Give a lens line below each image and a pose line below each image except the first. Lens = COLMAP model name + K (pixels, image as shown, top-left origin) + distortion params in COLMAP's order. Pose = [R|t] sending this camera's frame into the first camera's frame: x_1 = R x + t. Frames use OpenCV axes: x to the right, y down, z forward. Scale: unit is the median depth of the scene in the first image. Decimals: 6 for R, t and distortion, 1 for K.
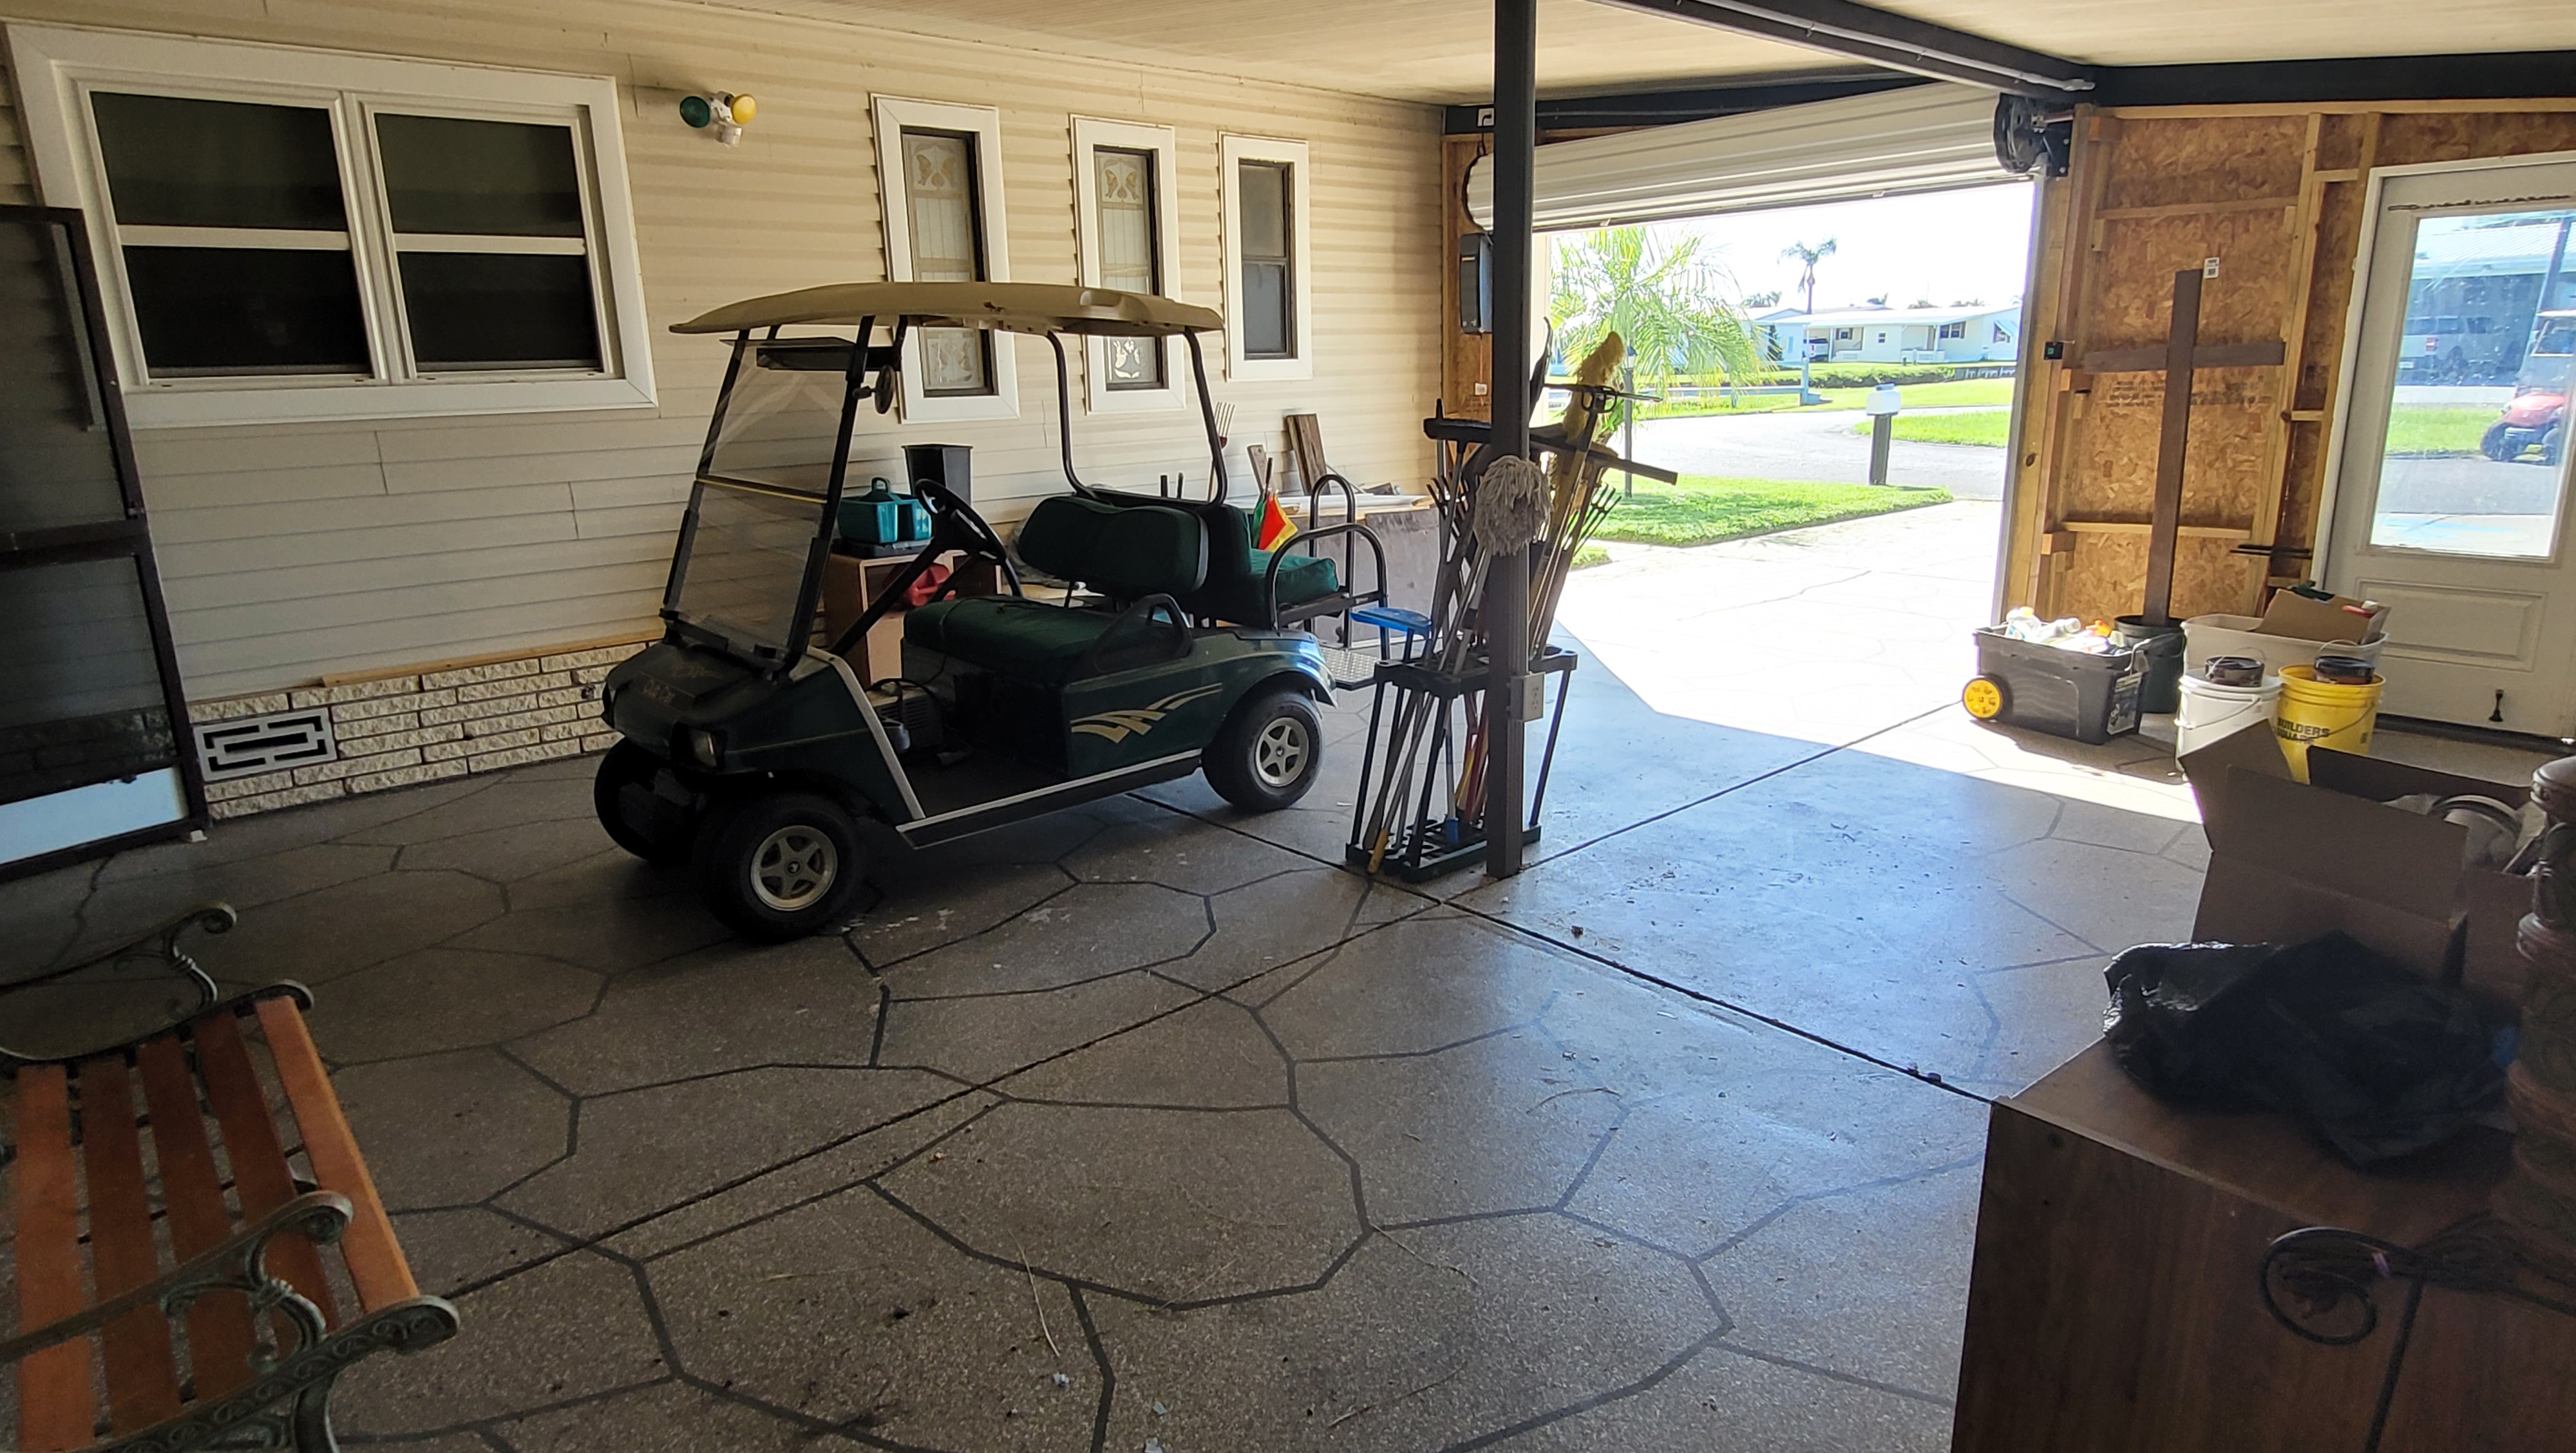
lens RADIAL K [[1457.7, 0, 1303.2], [0, 1457.7, 713.7], [0, 0, 1]] dist [0.004211, 0.000258]
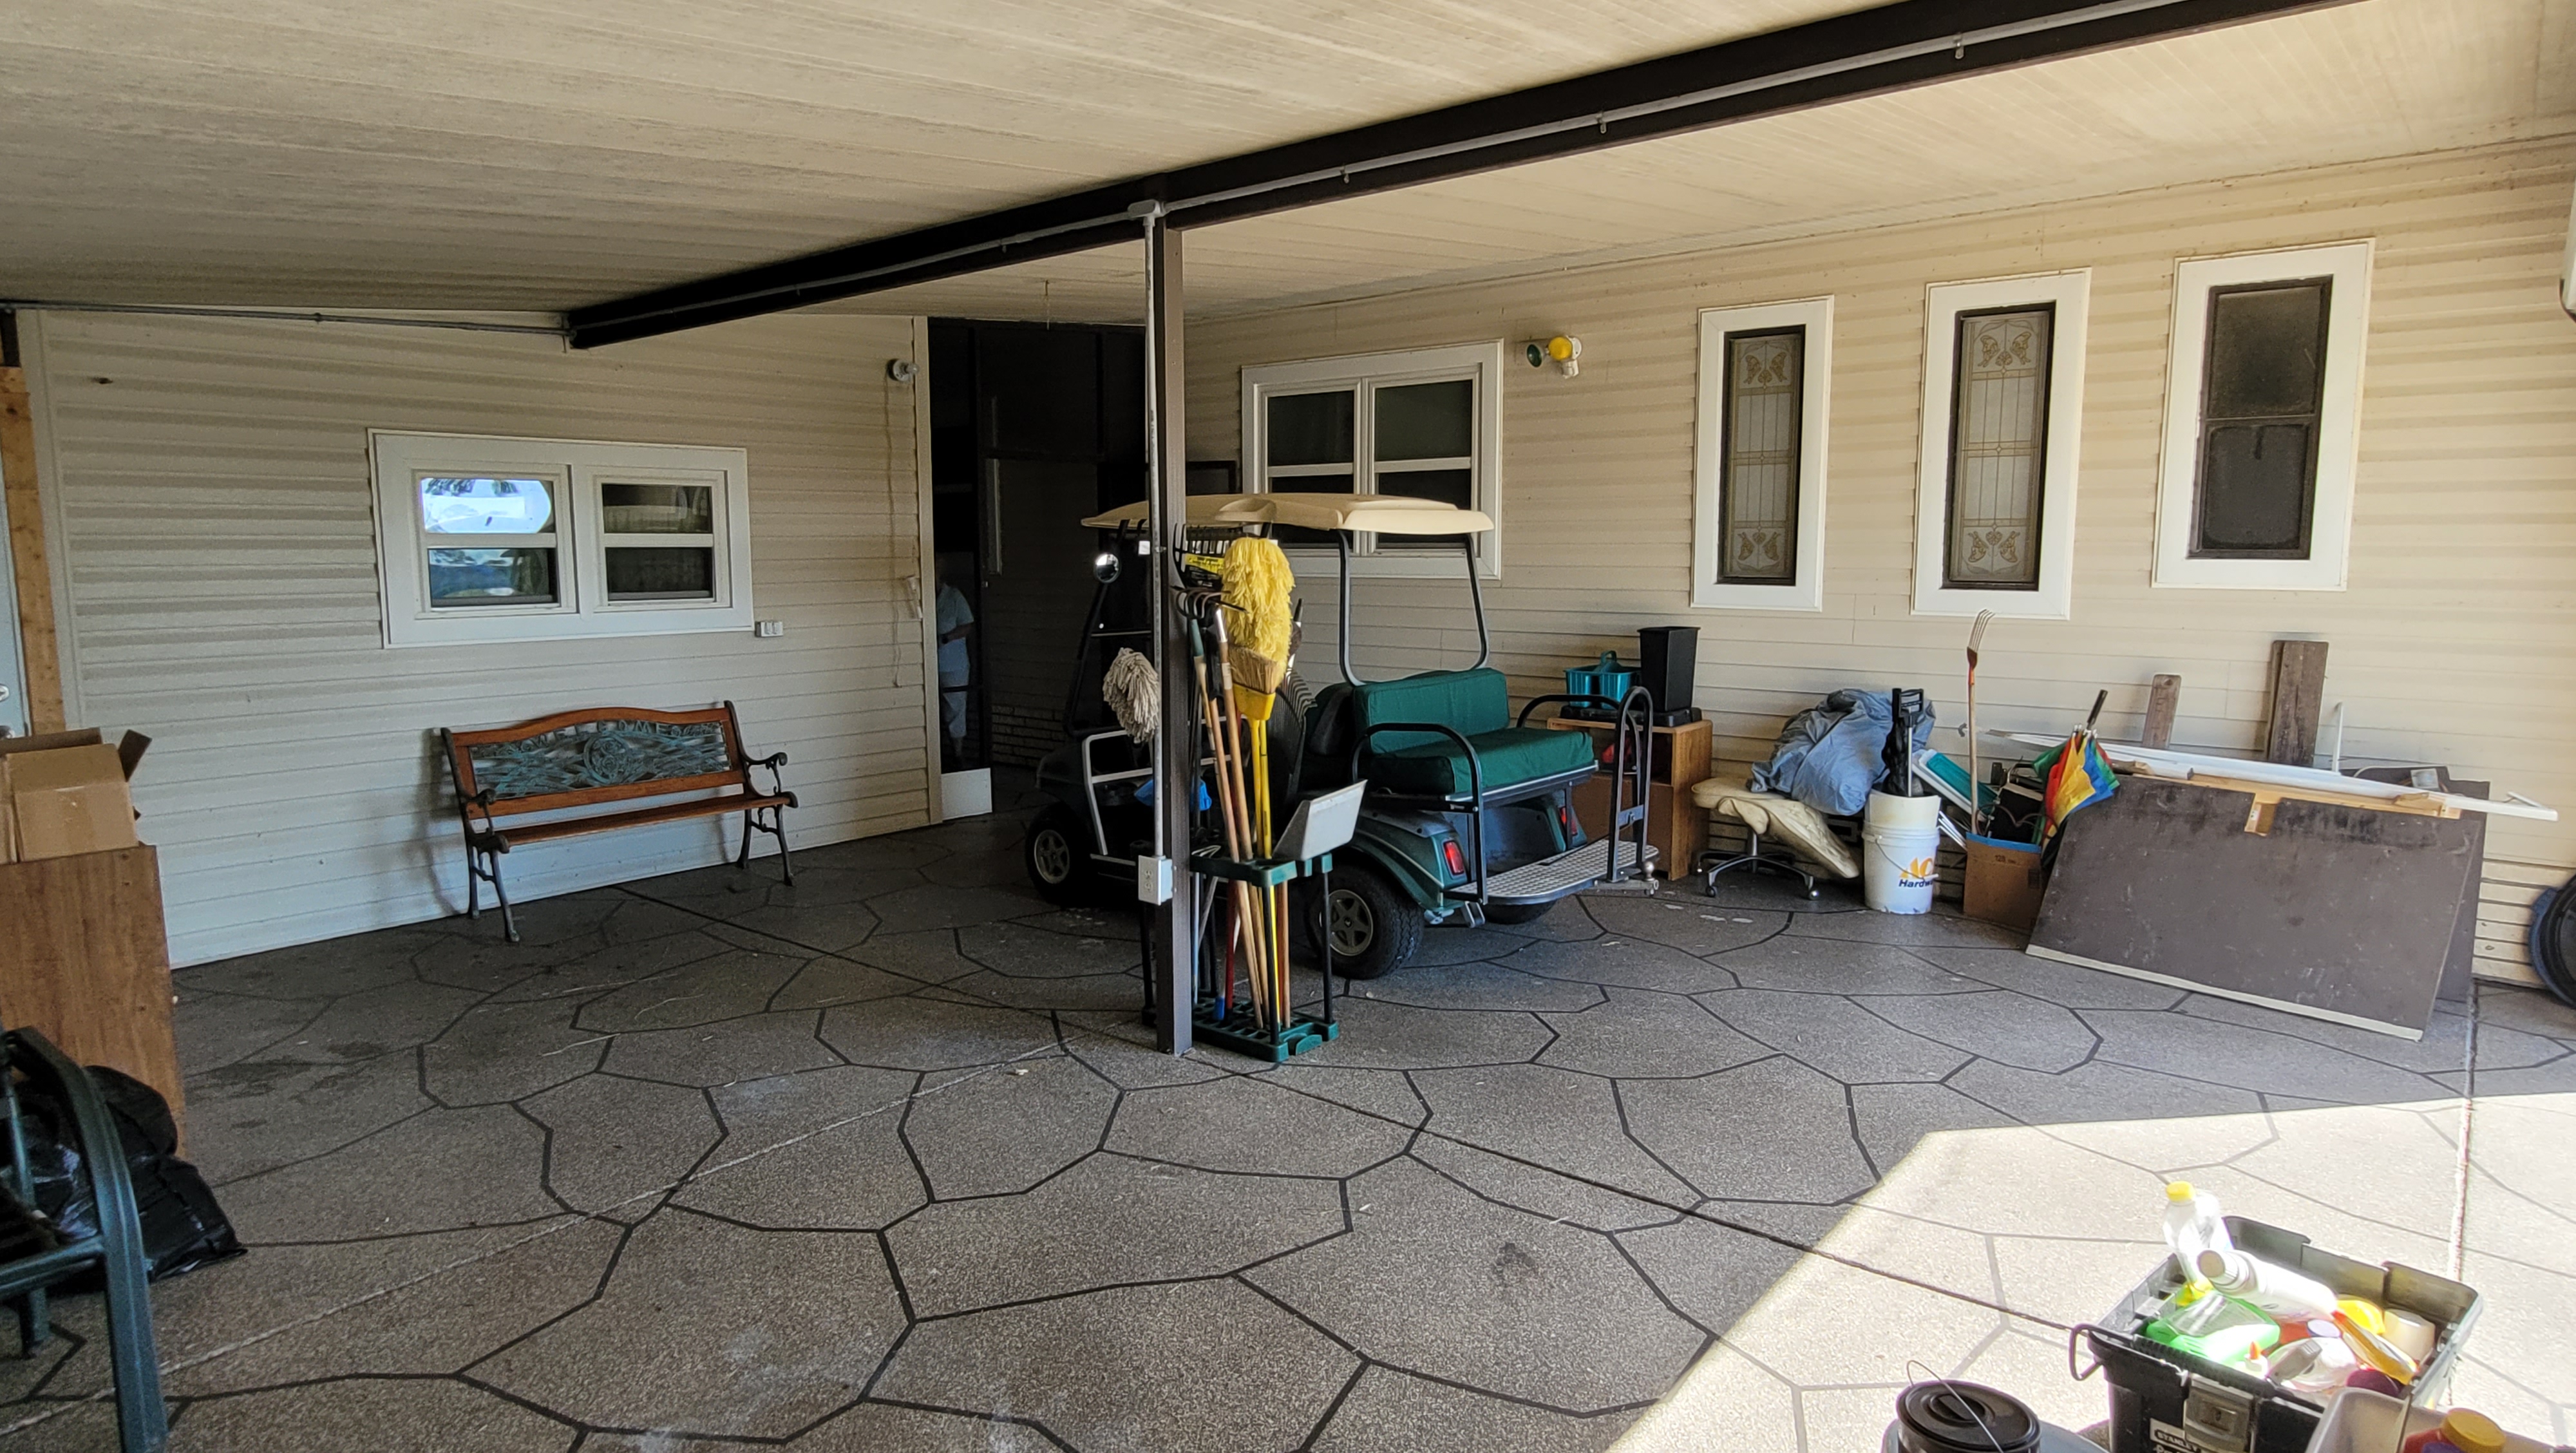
lens RADIAL K [[1457.7, 0, 1303.2], [0, 1457.7, 713.7], [0, 0, 1]] dist [0.004211, 0.000258]
pose [[0.149871, 0.128426, -0.980329, 0.769395], [-0.246453, 0.965082, 0.088751, -0.157669], [0.957497, 0.228304, 0.176289, 0.595483]]
